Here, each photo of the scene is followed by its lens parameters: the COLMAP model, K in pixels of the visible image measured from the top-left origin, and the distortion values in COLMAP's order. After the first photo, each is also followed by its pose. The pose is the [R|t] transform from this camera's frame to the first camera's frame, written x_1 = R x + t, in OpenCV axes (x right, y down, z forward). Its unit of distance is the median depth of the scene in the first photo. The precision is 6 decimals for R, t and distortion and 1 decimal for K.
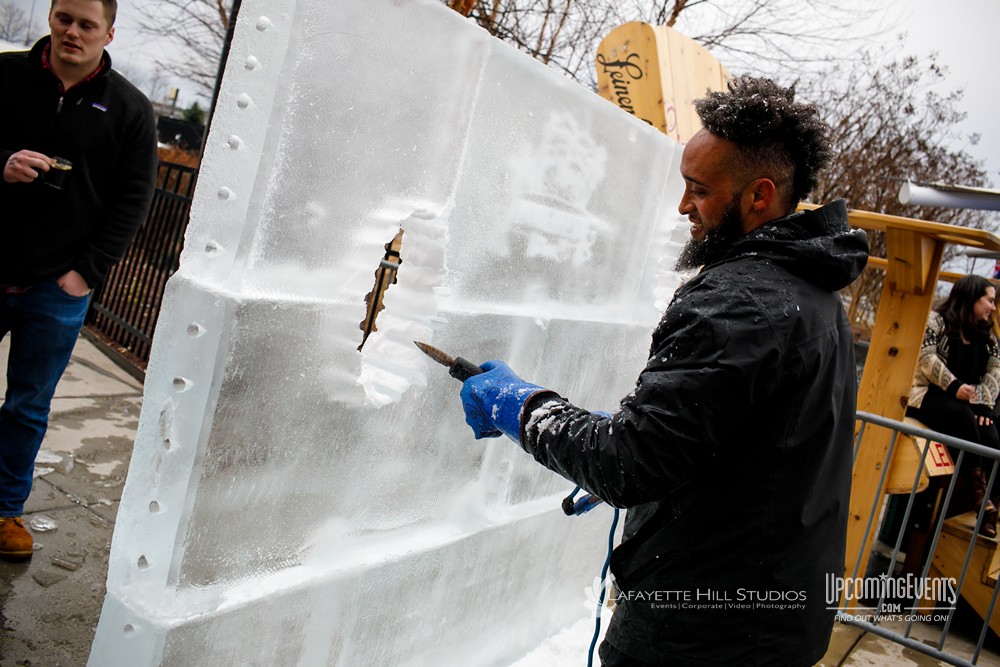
lens RADIAL K [[949.3, 0, 500.0], [0, 949.3, 333.5], [0, 0, 1]] dist [-0.095126, 0.120063]
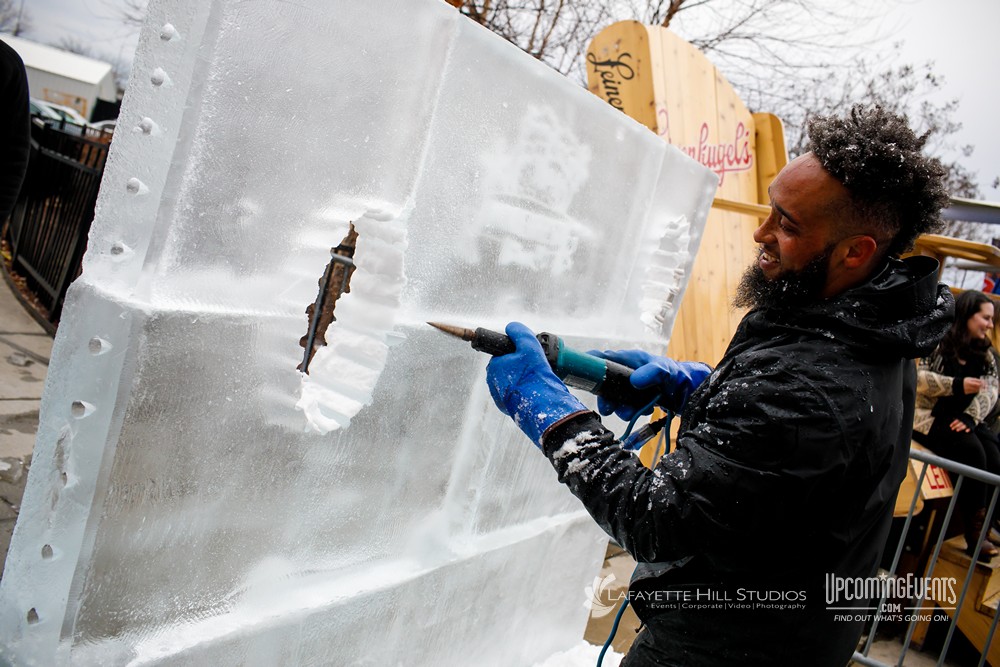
lens RADIAL K [[949.3, 0, 500.0], [0, 949.3, 333.5], [0, 0, 1]] dist [-0.095126, 0.120063]
pose [[0.999718, 0.020106, 0.012637, 0.016191], [-0.020079, 0.999796, -0.002267, -0.011483], [-0.012680, 0.002012, 0.999918, 0.084664]]
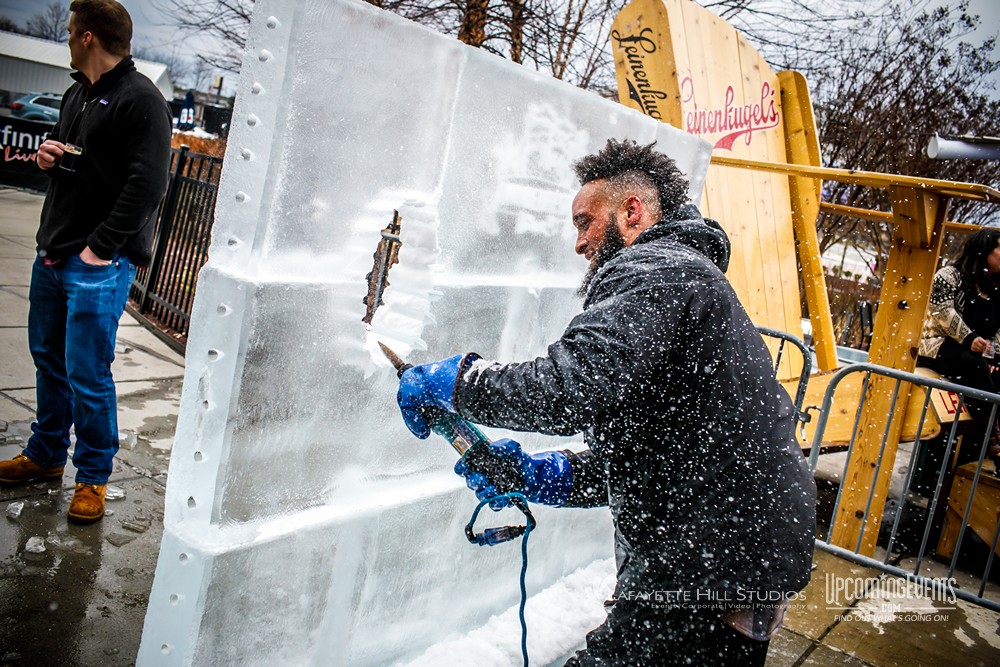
lens RADIAL K [[949.3, 0, 500.0], [0, 949.3, 333.5], [0, 0, 1]] dist [-0.095126, 0.120063]
pose [[0.997484, -0.042698, -0.056588, 0.057932], [0.044303, 0.998642, 0.027410, 0.005225], [0.055341, -0.029848, 0.998021, -0.114085]]
